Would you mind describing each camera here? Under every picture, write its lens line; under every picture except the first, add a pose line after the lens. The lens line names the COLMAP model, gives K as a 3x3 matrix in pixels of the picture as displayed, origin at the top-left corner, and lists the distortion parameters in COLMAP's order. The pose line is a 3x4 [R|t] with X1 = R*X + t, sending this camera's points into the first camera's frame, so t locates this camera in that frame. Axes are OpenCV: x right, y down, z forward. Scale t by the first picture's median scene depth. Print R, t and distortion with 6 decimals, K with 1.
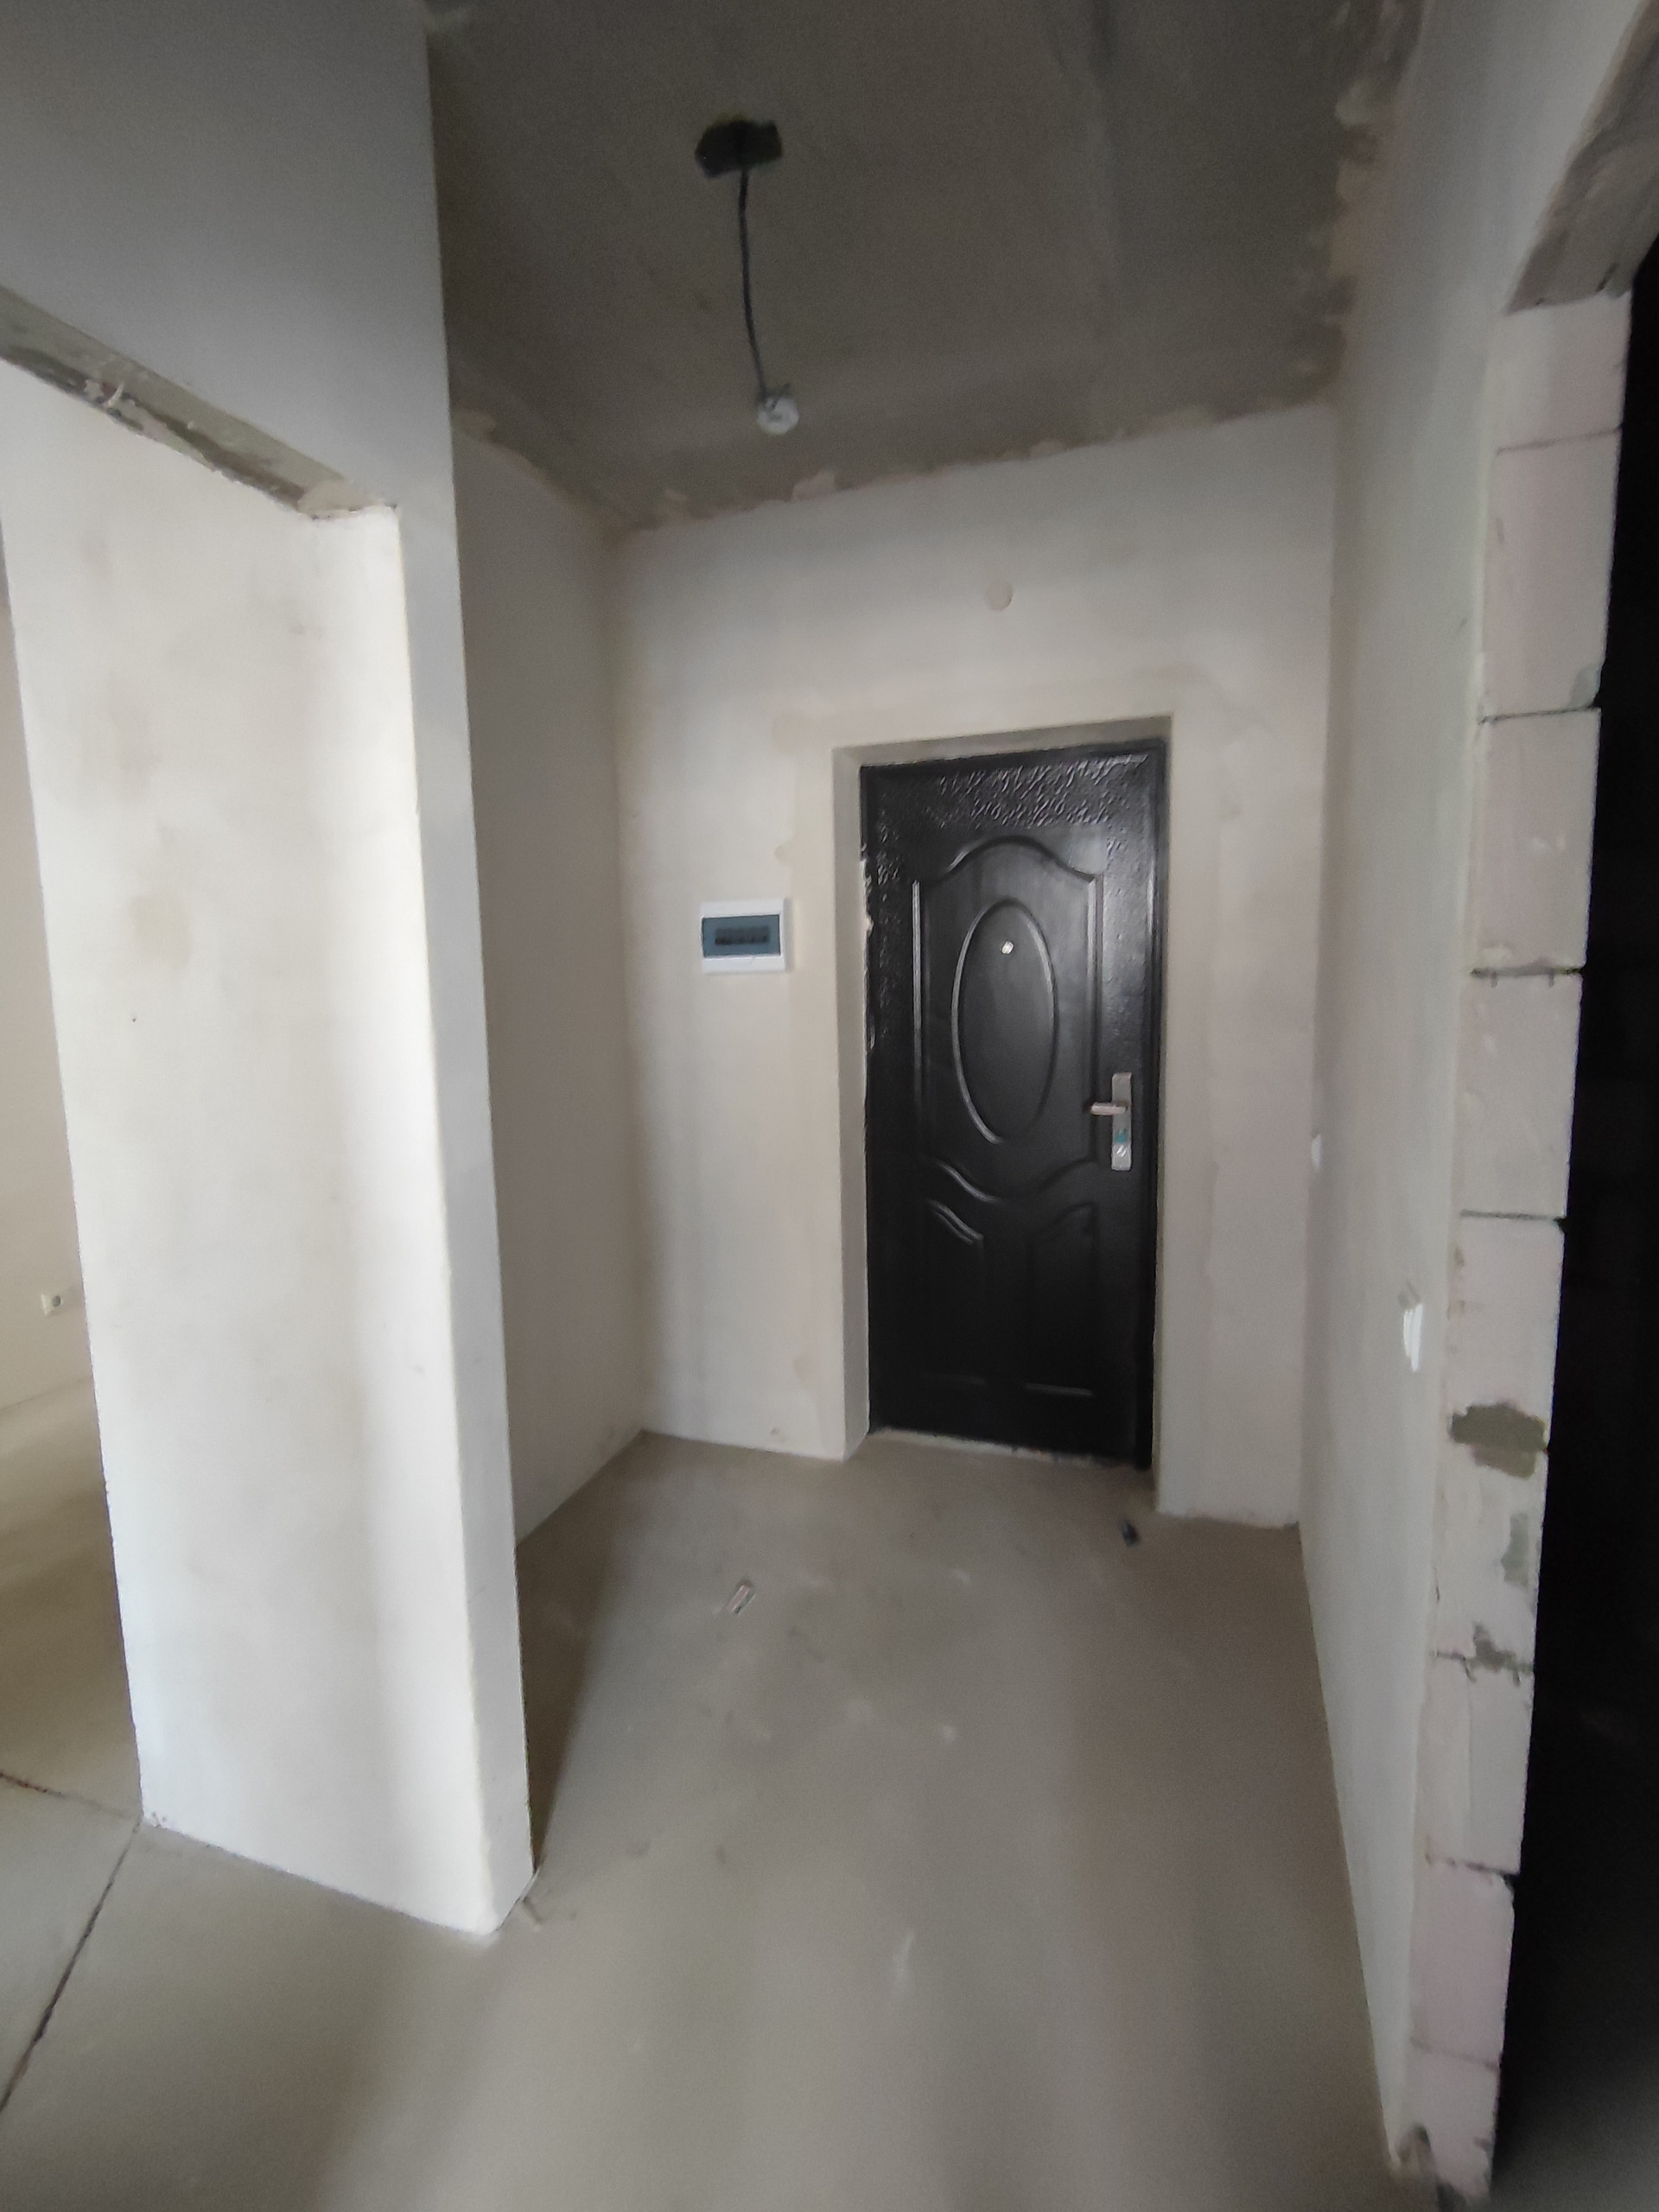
lens RADIAL K [[1034.2, 0, 832.5], [0, 1034.2, 1089.8], [0, 0, 1]] dist [-0.002775, -0.003062]
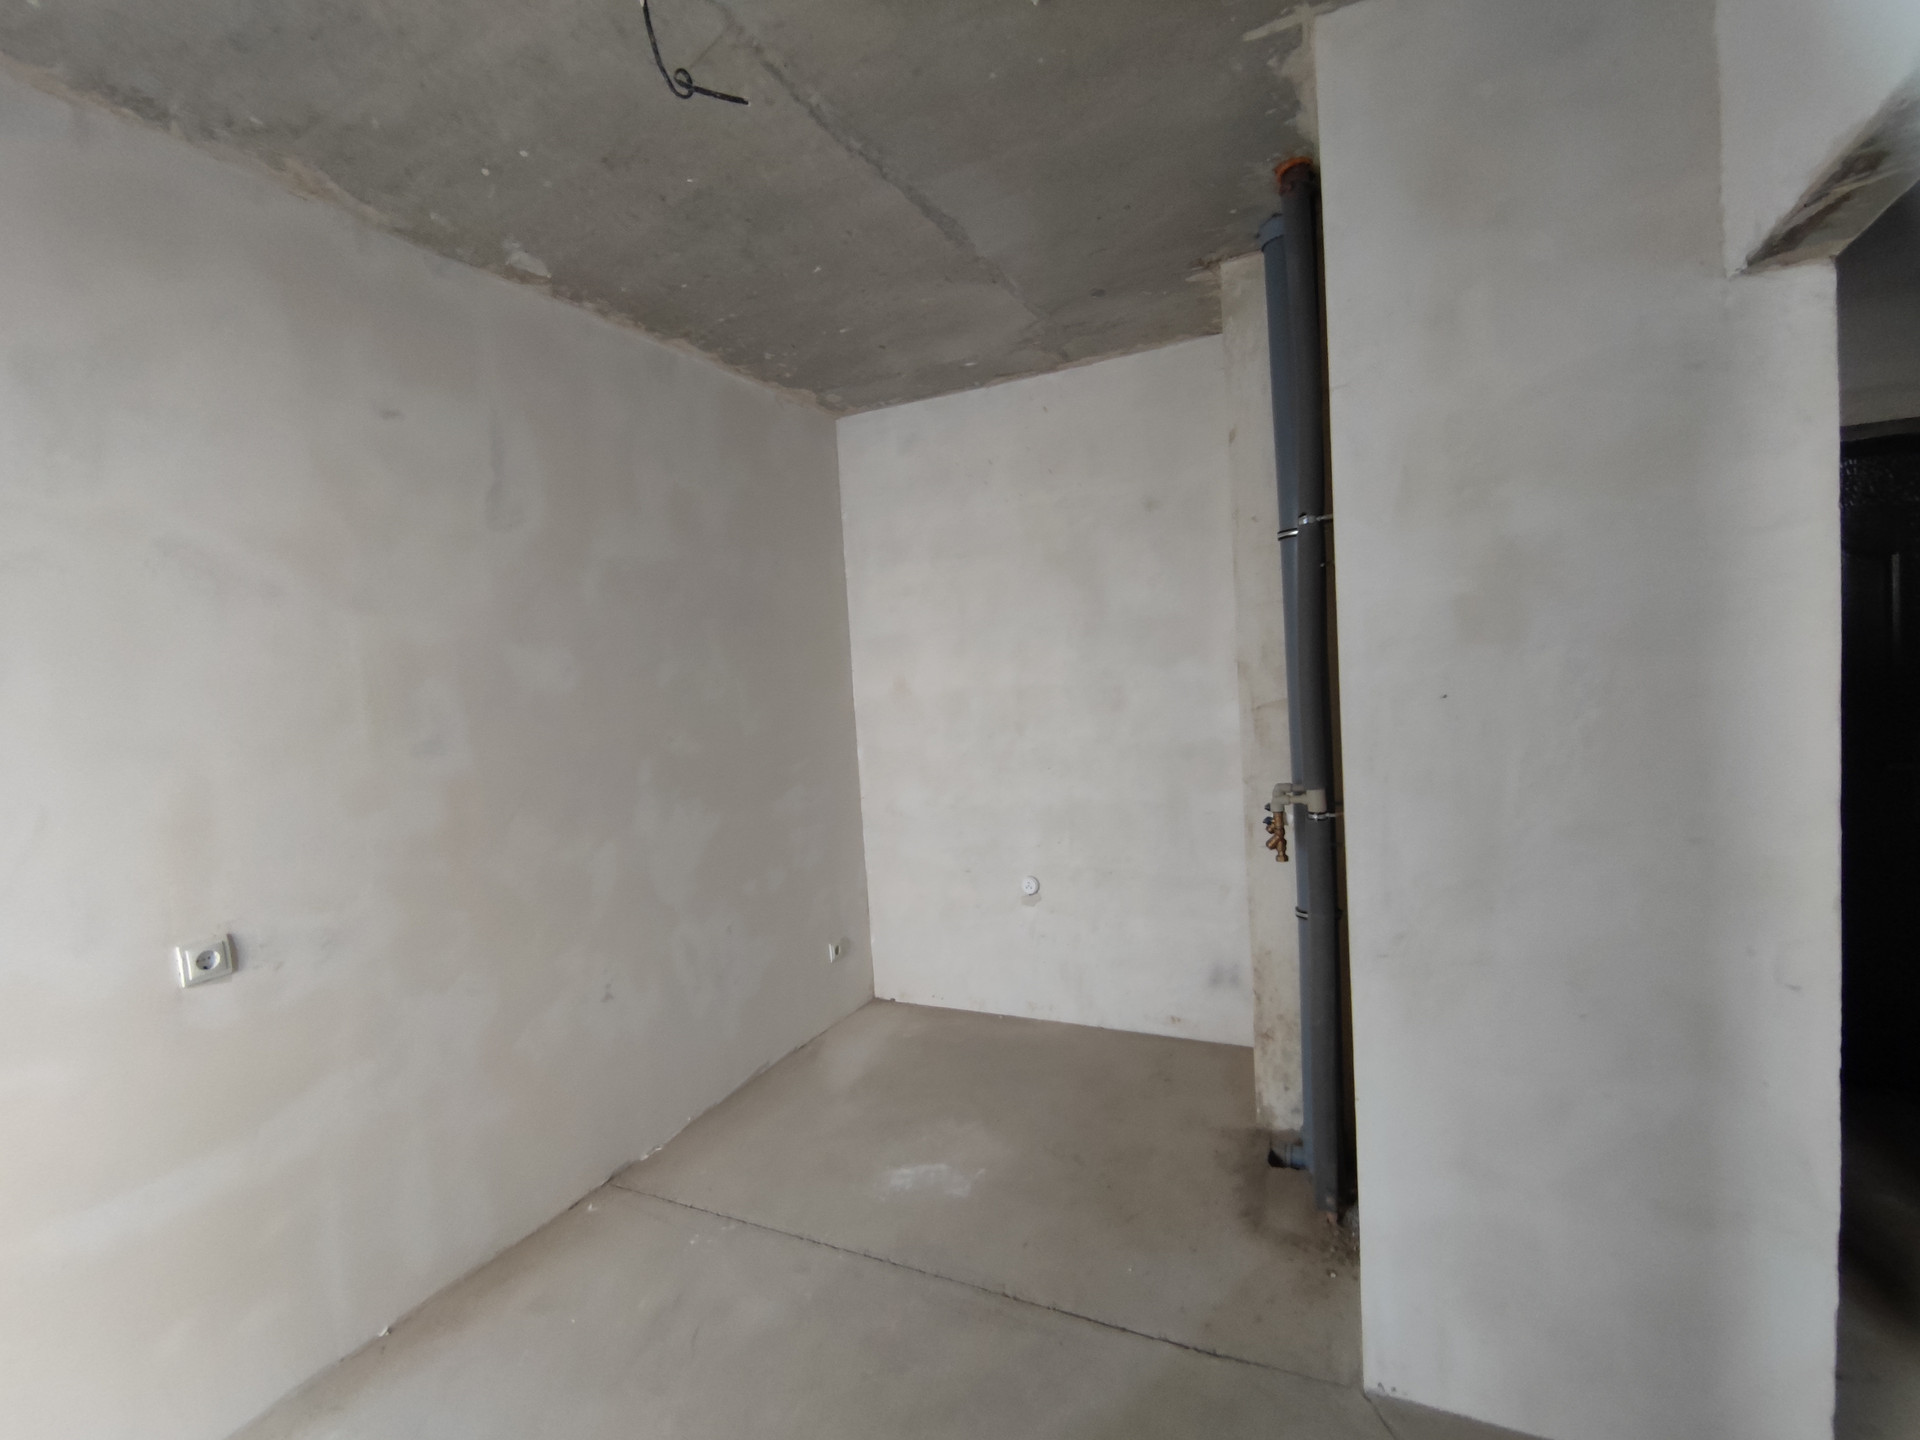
lens RADIAL K [[897.7, 0, 954.8], [0, 897.7, 718.3], [0, 0, 1]] dist [-0.002775, -0.003062]
pose [[0.989575, -0.045229, -0.136732, -0.666951], [0.037237, 0.997476, -0.060455, -0.001497], [0.139121, 0.054733, 0.988762, -0.072263]]
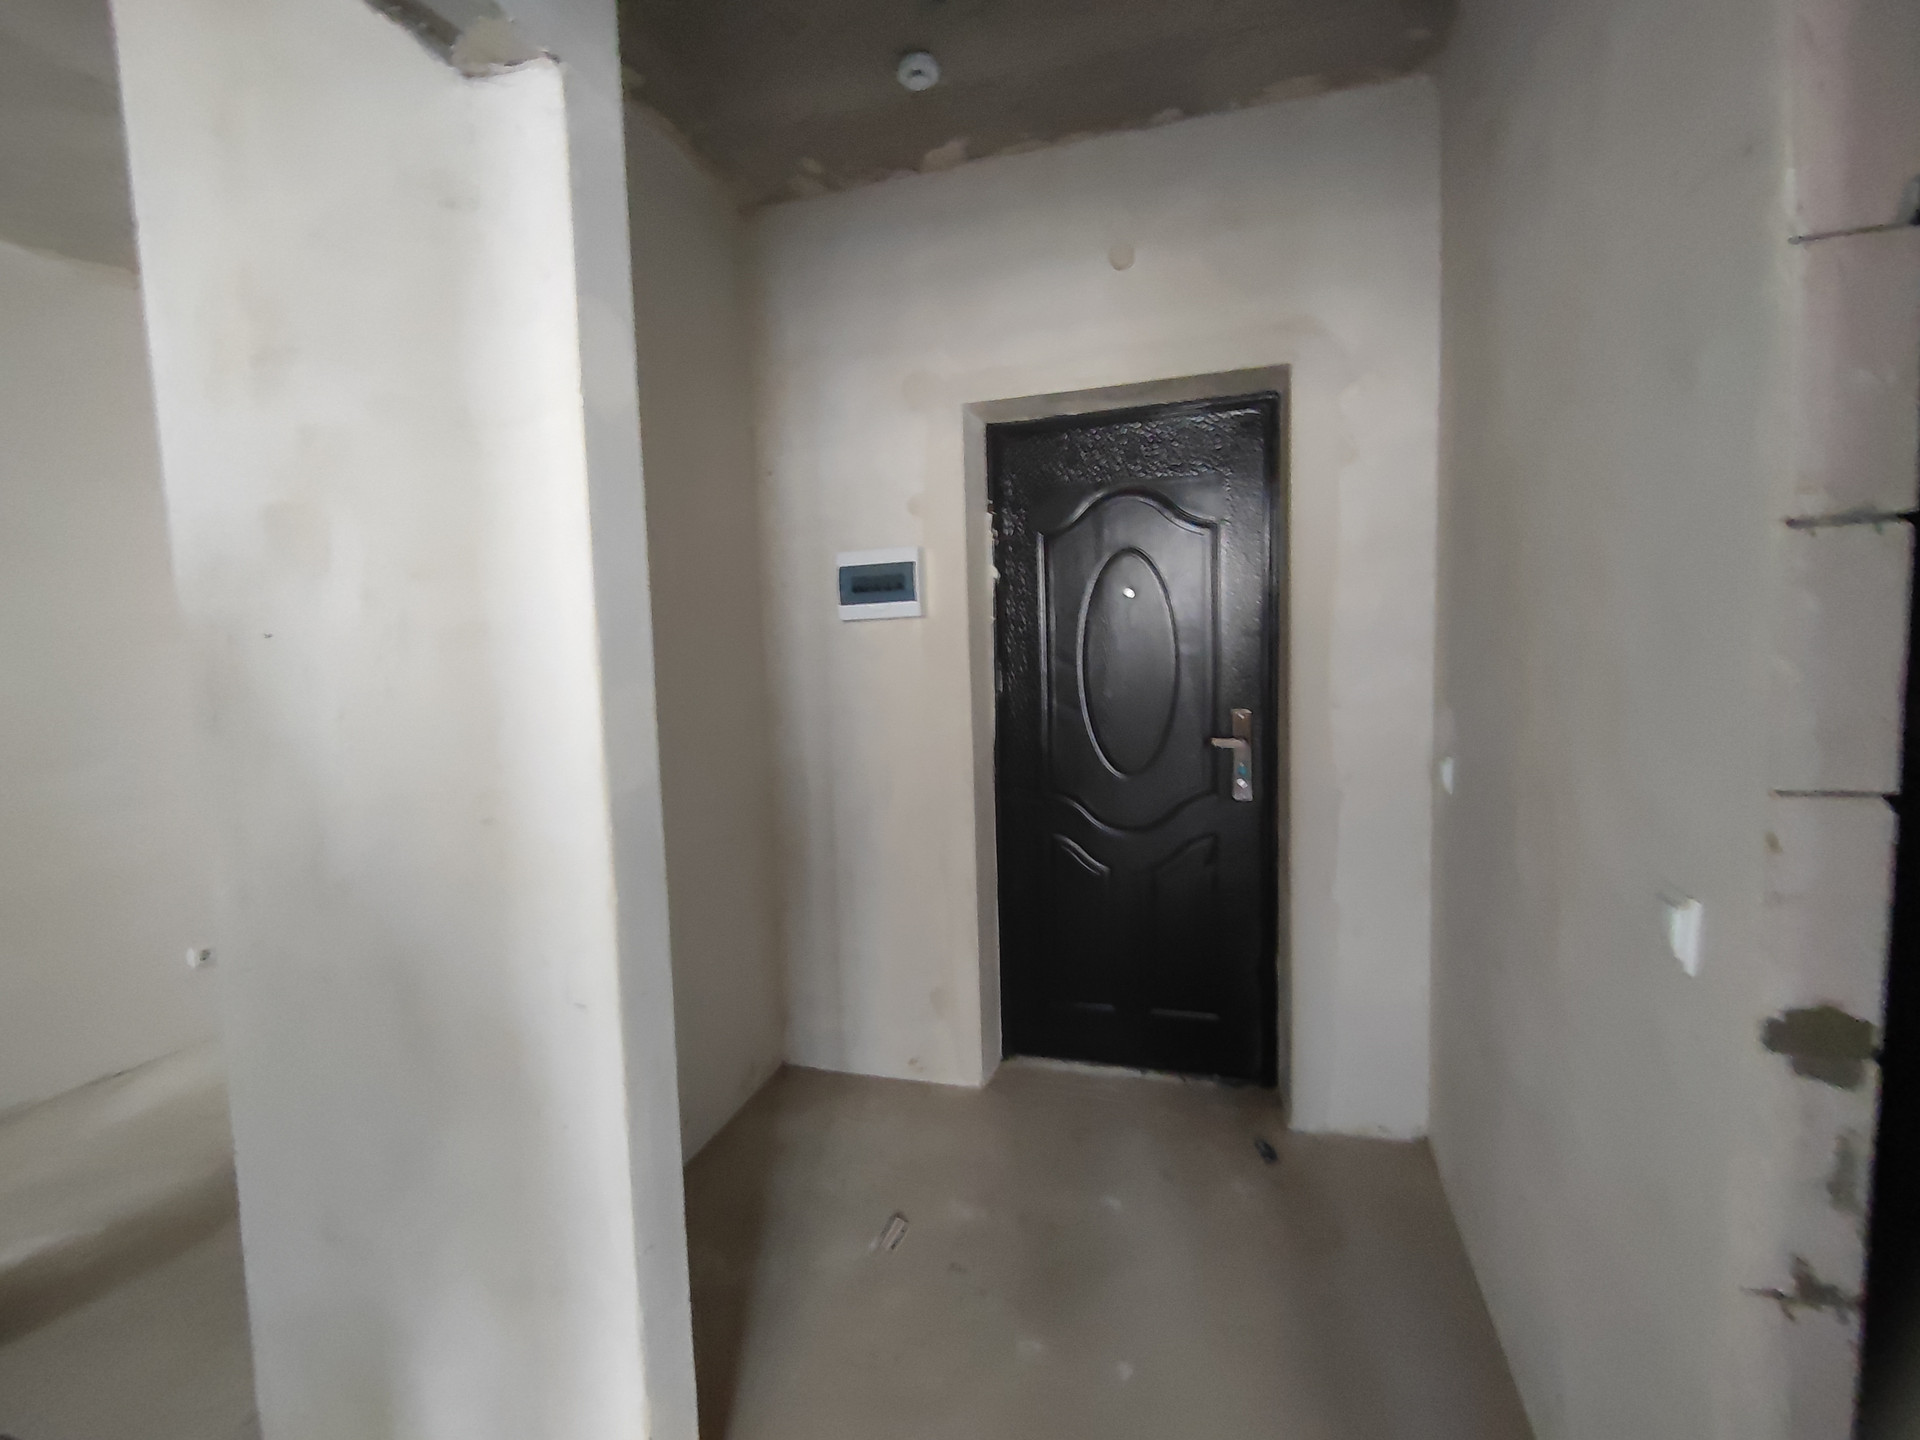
lens RADIAL K [[897.7, 0, 948.3], [0, 897.7, 729.5], [0, 0, 1]] dist [-0.002775, -0.003062]
pose [[0.999164, -0.015911, 0.037661, -0.057608], [0.017182, 0.999286, -0.033655, 0.032808], [-0.037098, 0.034274, 0.998724, 0.104981]]
